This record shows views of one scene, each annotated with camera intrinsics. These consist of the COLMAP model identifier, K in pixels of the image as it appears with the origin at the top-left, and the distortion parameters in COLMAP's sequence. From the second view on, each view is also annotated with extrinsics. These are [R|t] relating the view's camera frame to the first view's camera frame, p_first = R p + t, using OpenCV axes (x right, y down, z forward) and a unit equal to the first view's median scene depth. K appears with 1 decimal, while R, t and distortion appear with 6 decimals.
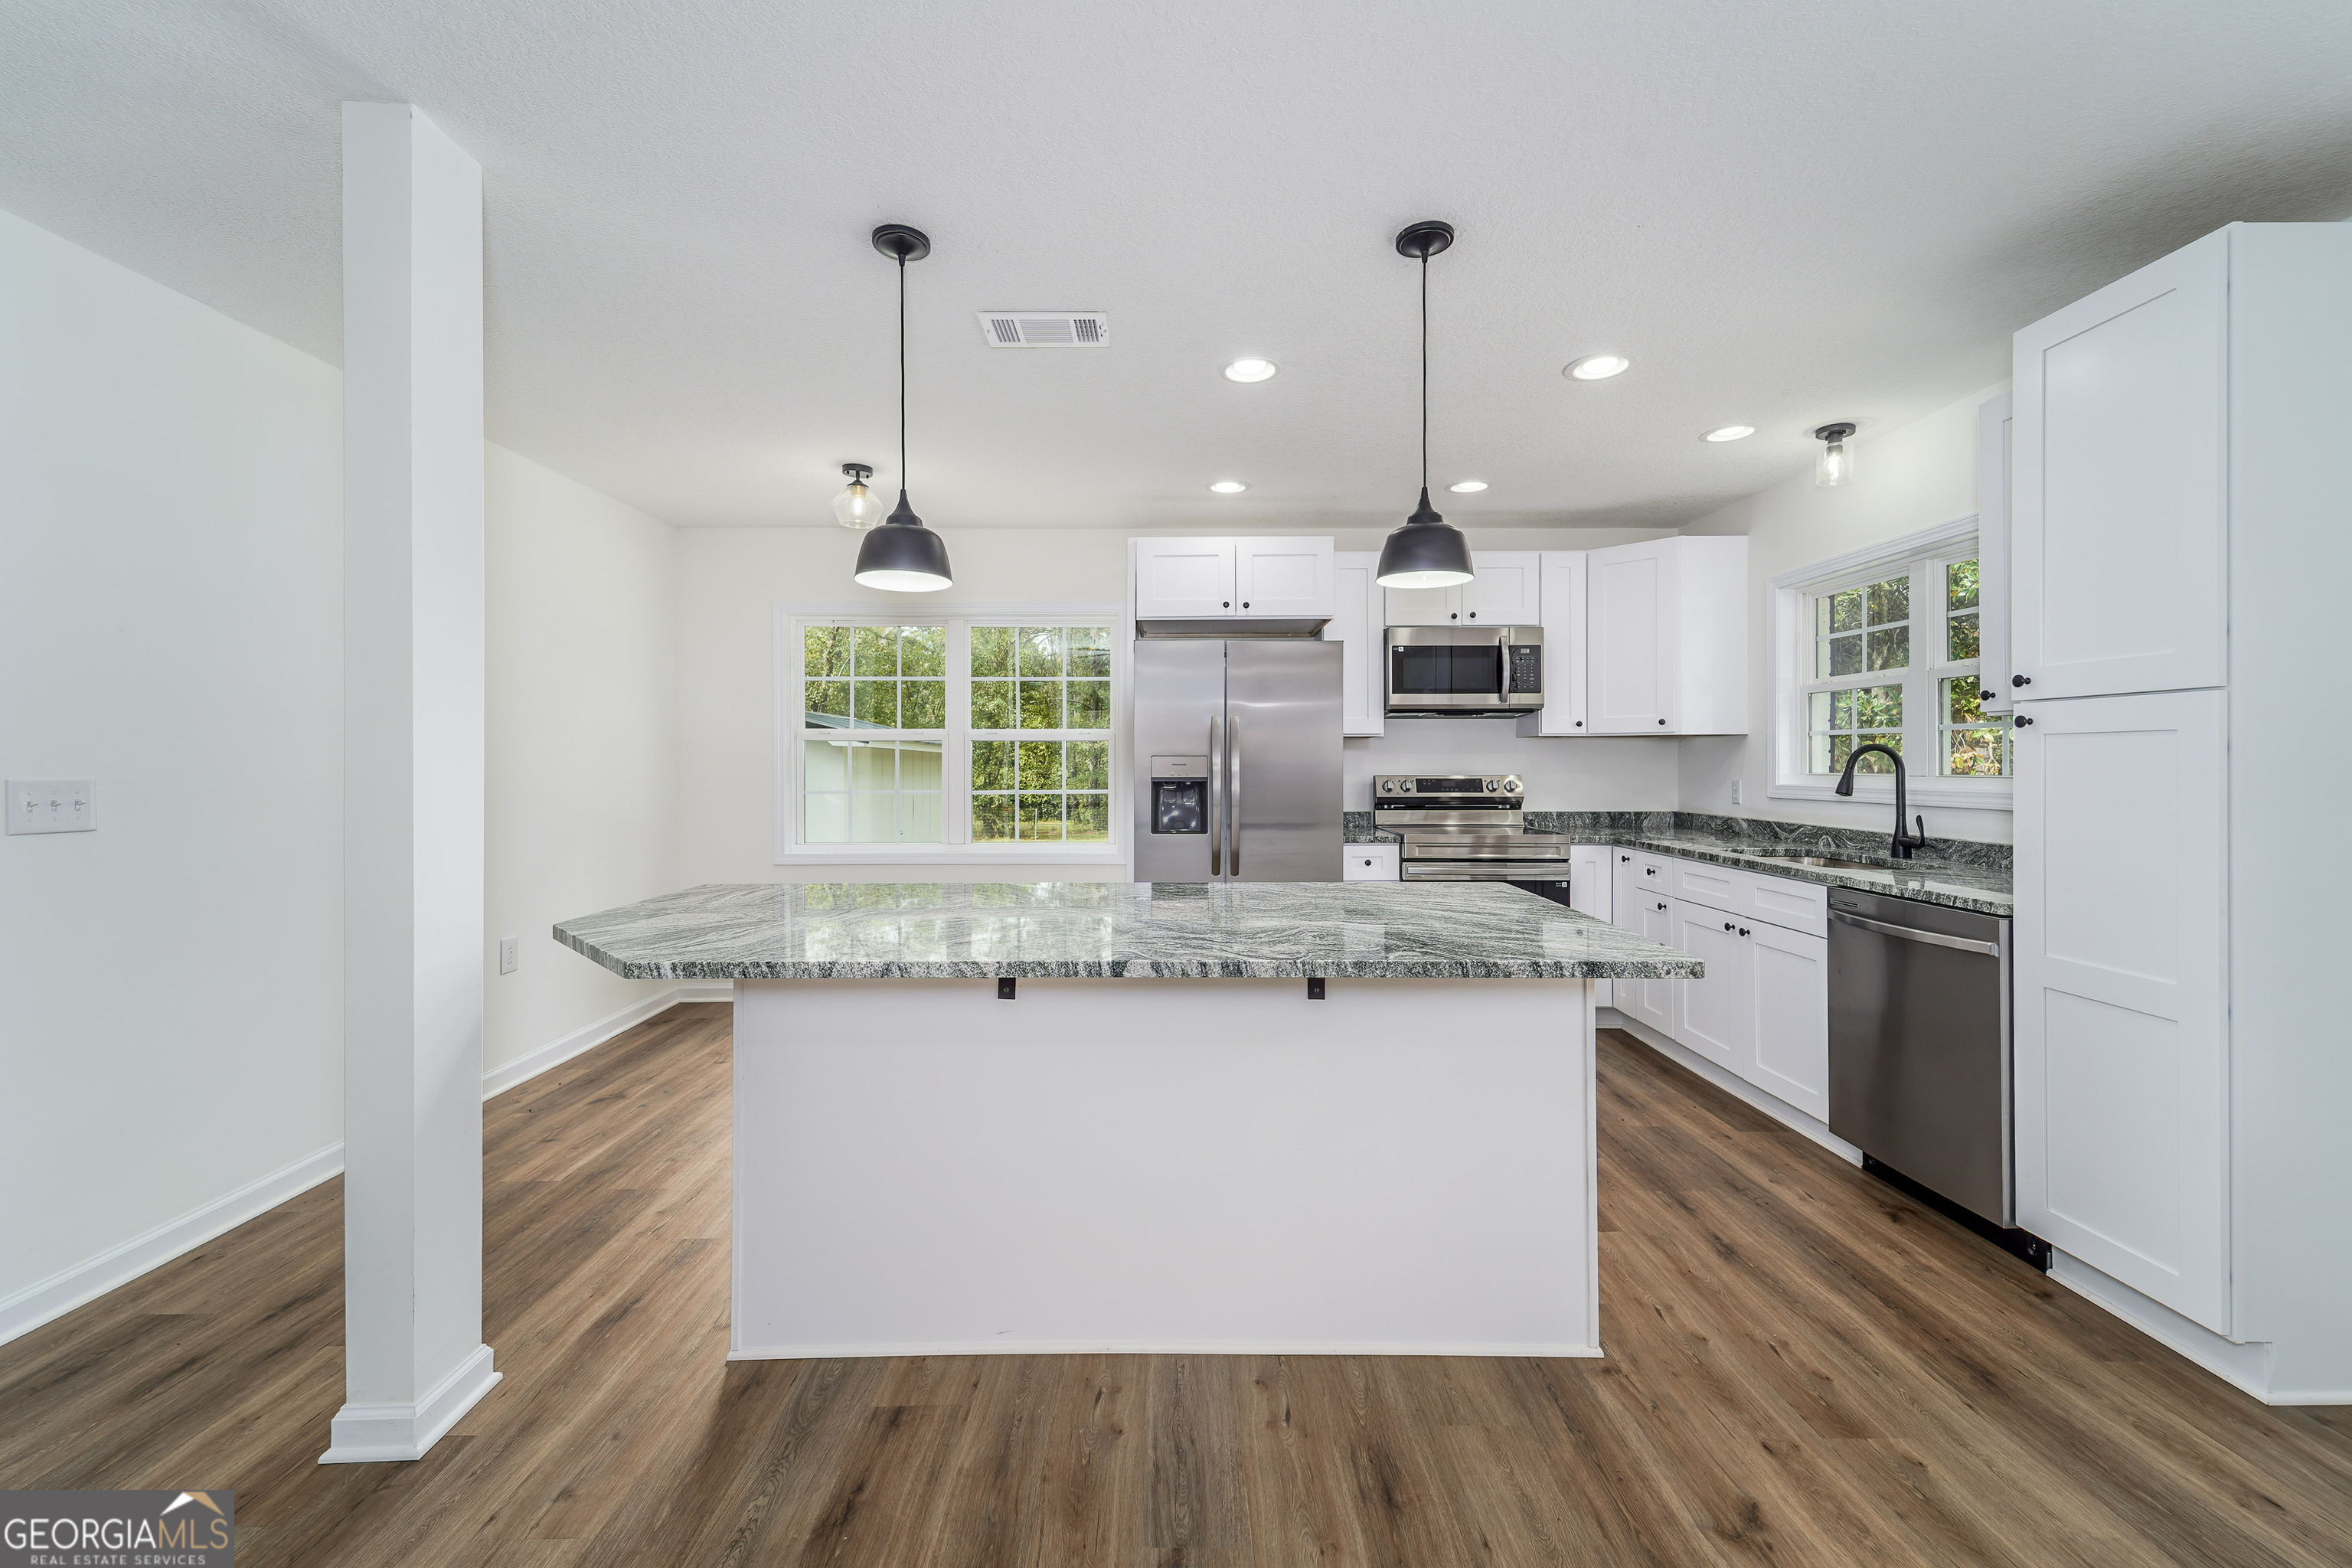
lens RADIAL K [[945.7, 0, 1166.4], [0, 945.7, 762.4], [0, 0, 1]] dist [0.014096, -0.000168]
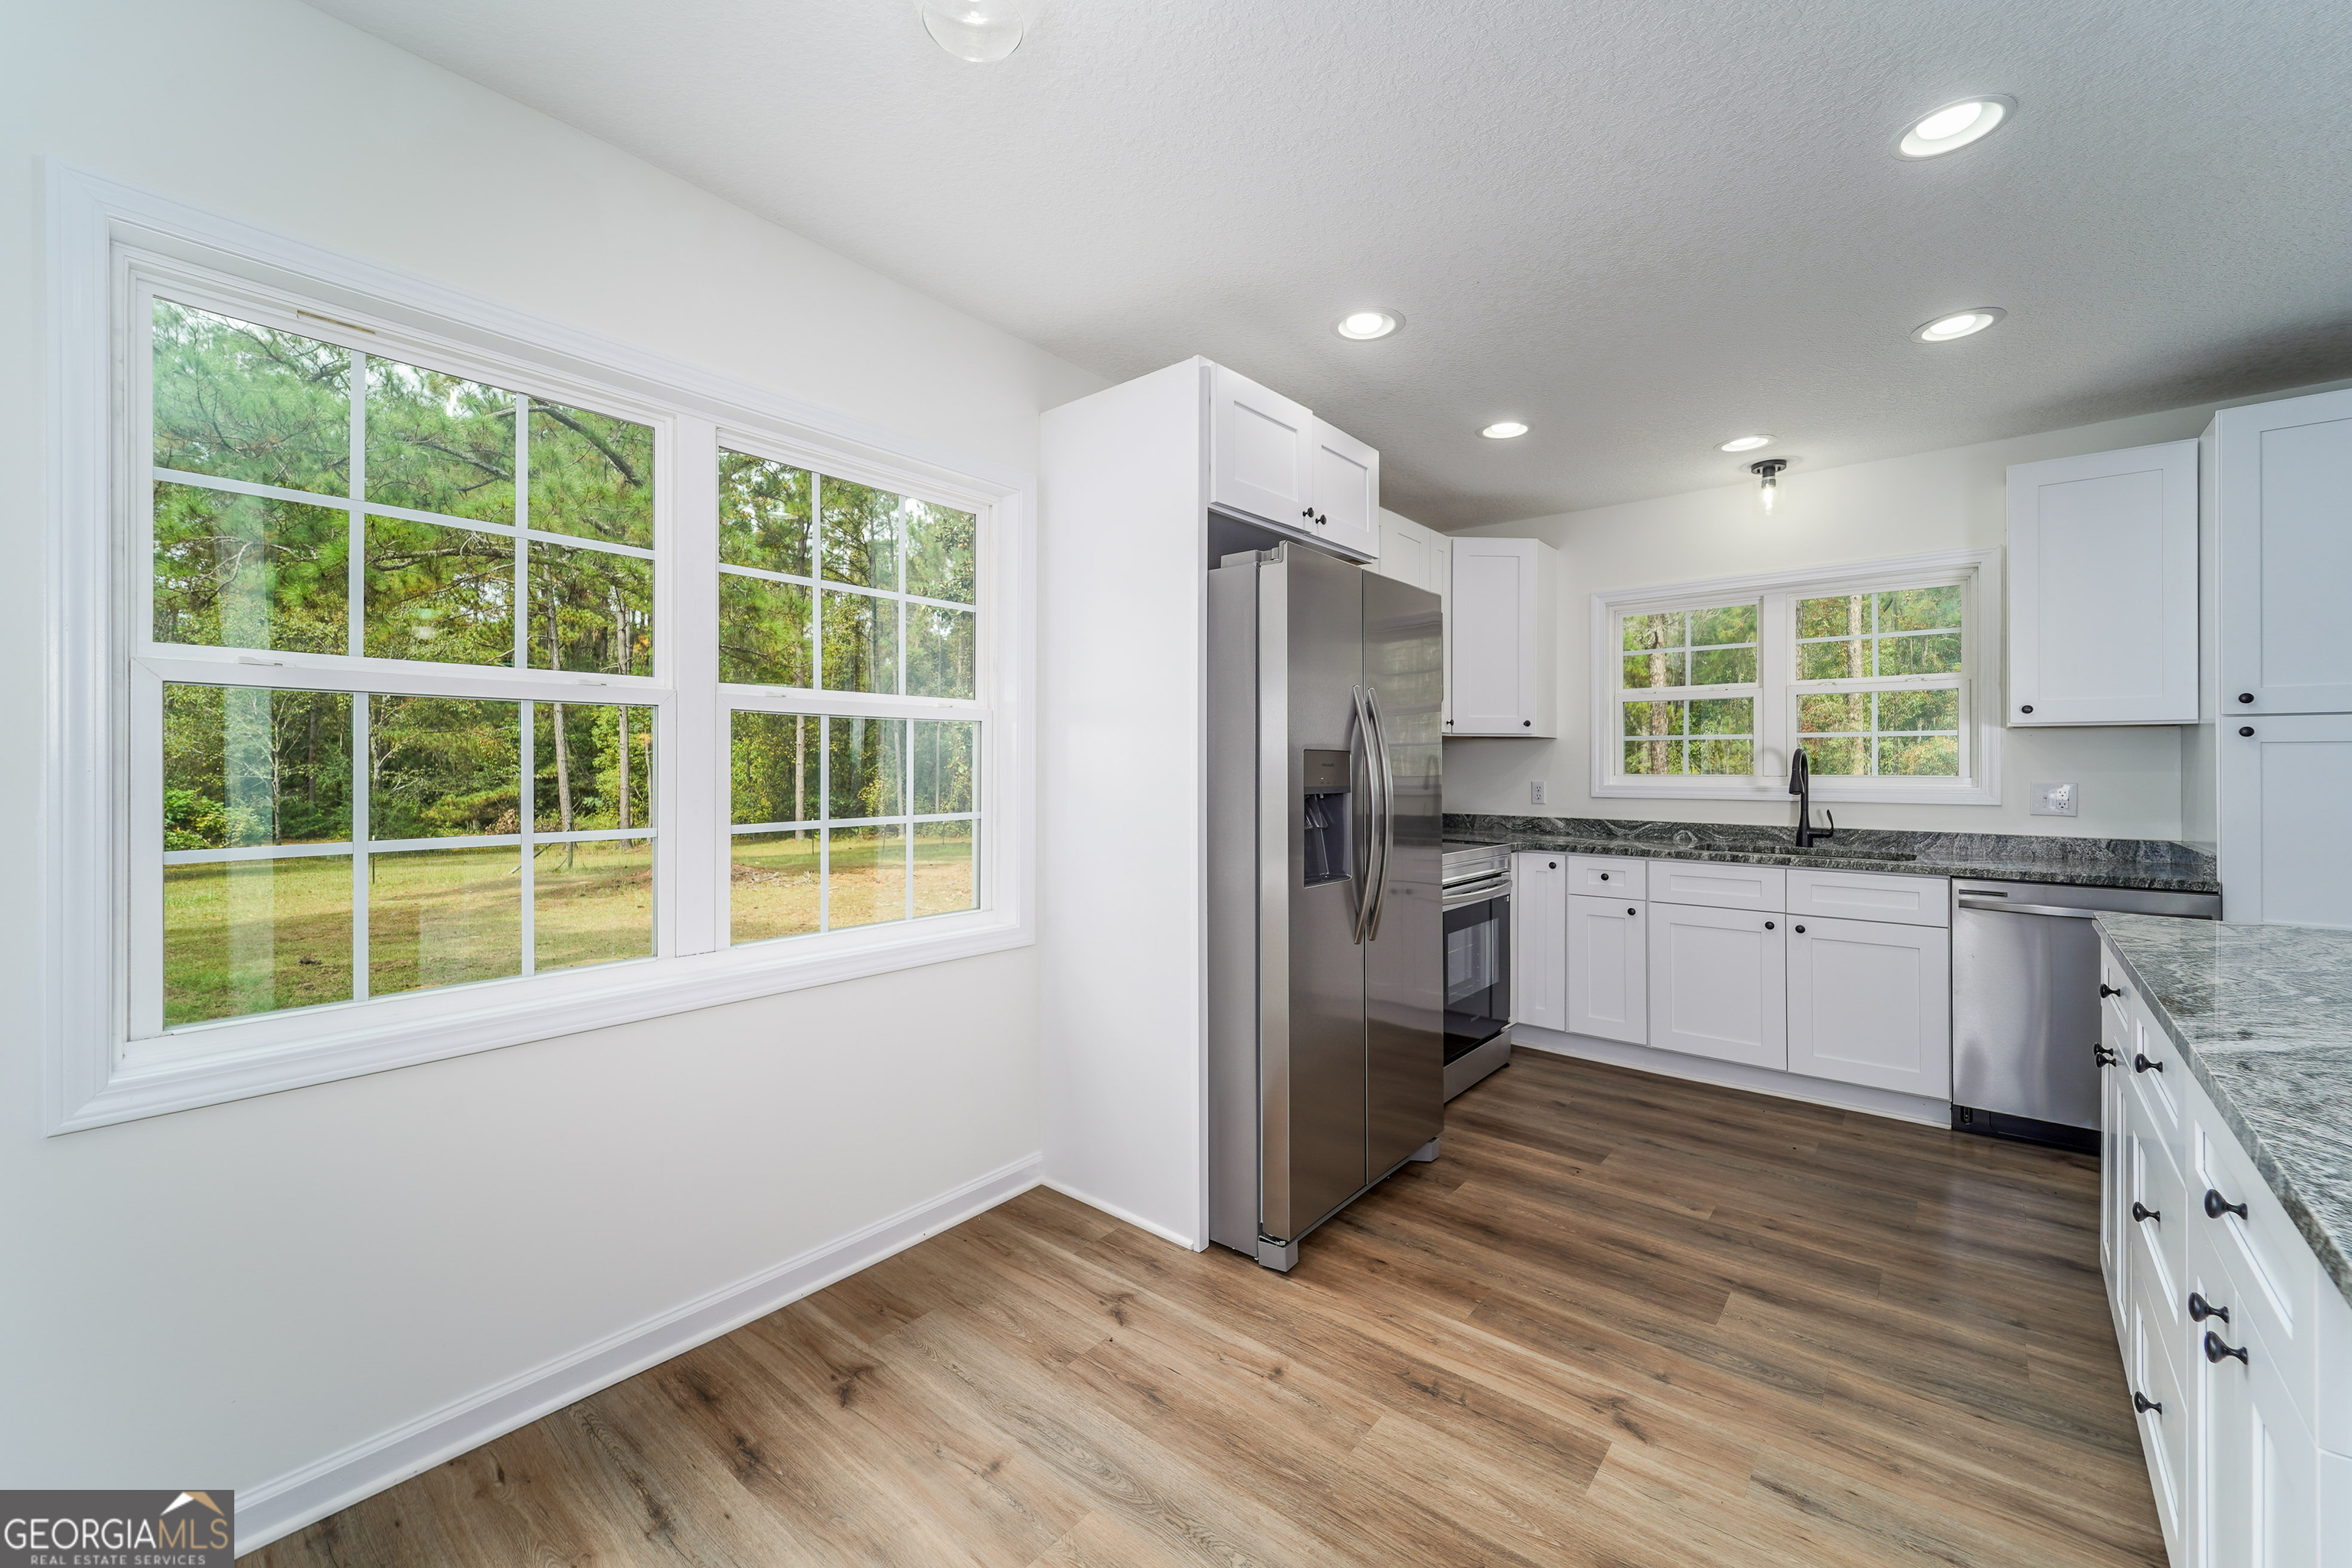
lens RADIAL K [[945.7, 0, 1186.2], [0, 945.7, 766.2], [0, 0, 1]] dist [0.014096, -0.000168]
pose [[0.635263, -0.000806, 0.772295, -0.494627], [-0.002061, 0.999994, 0.002740, -0.000005], [-0.772293, -0.003332, 0.635258, 0.690981]]
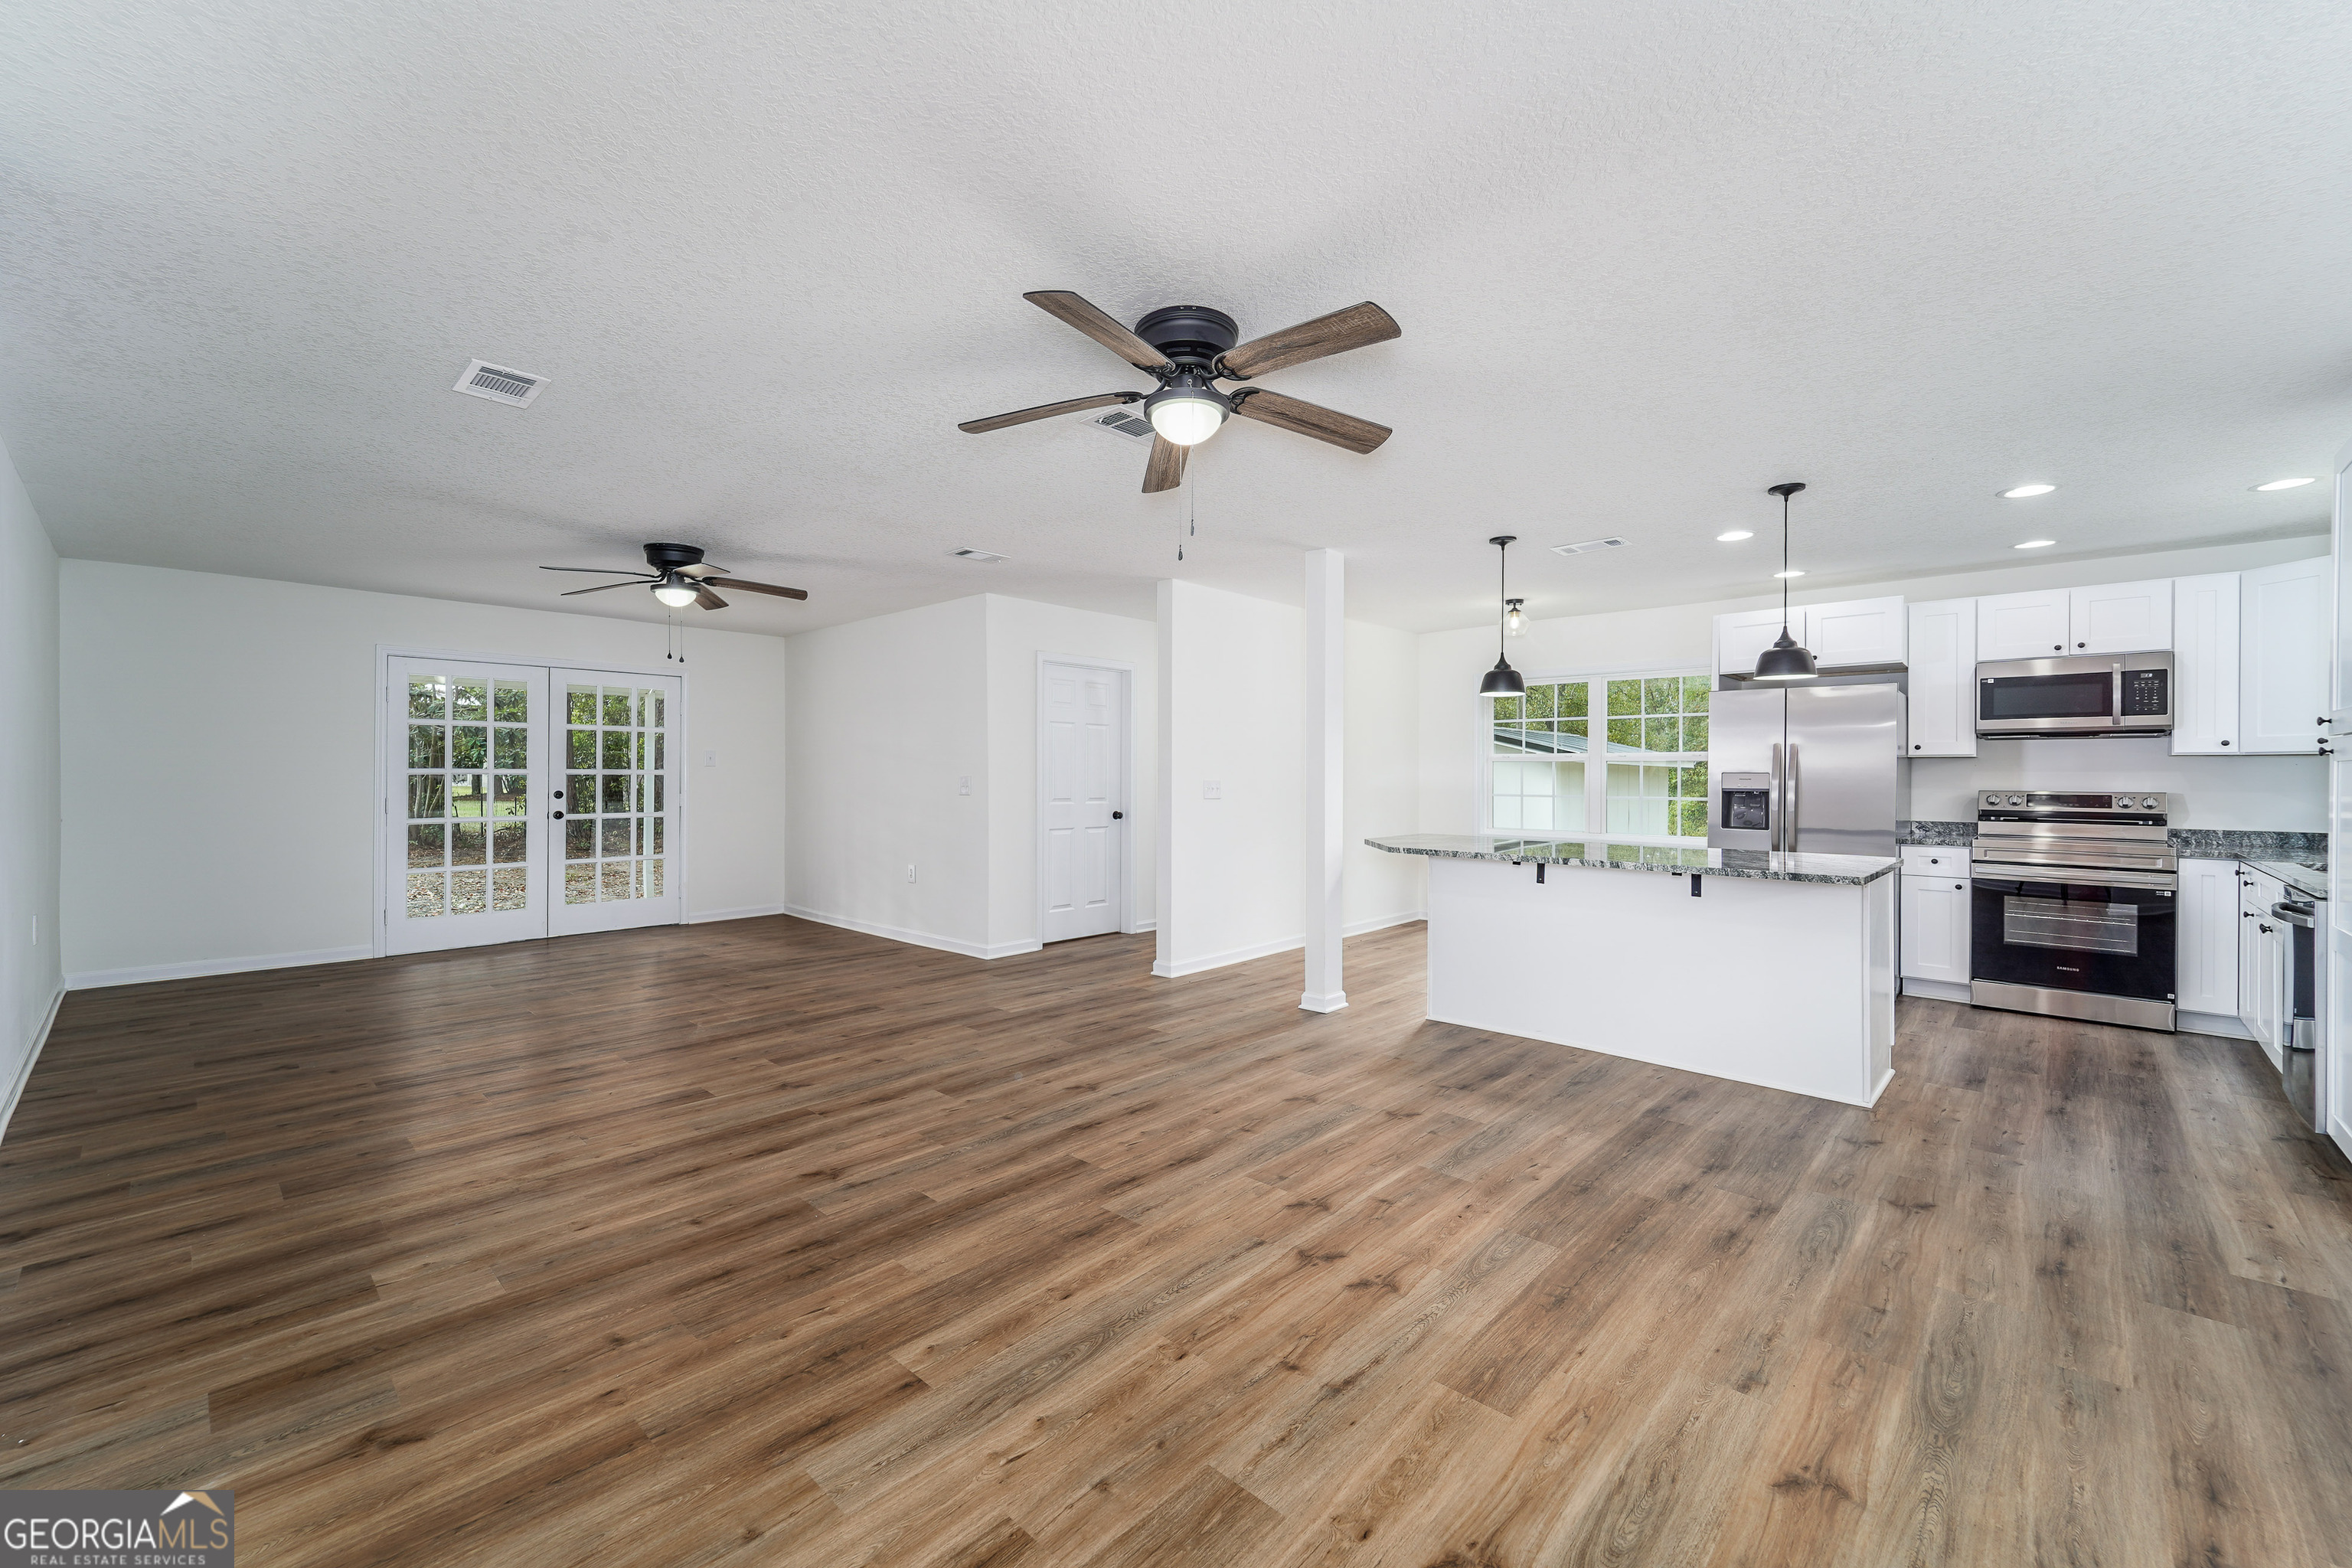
lens RADIAL K [[945.7, 0, 1167.7], [0, 945.7, 770.3], [0, 0, 1]] dist [0.014096, -0.000168]
pose [[0.731654, 0.000947, -0.681676, 0.324298], [-0.003233, 0.999993, -0.002081, -0.005650], [0.681669, 0.003726, 0.731651, -0.564100]]
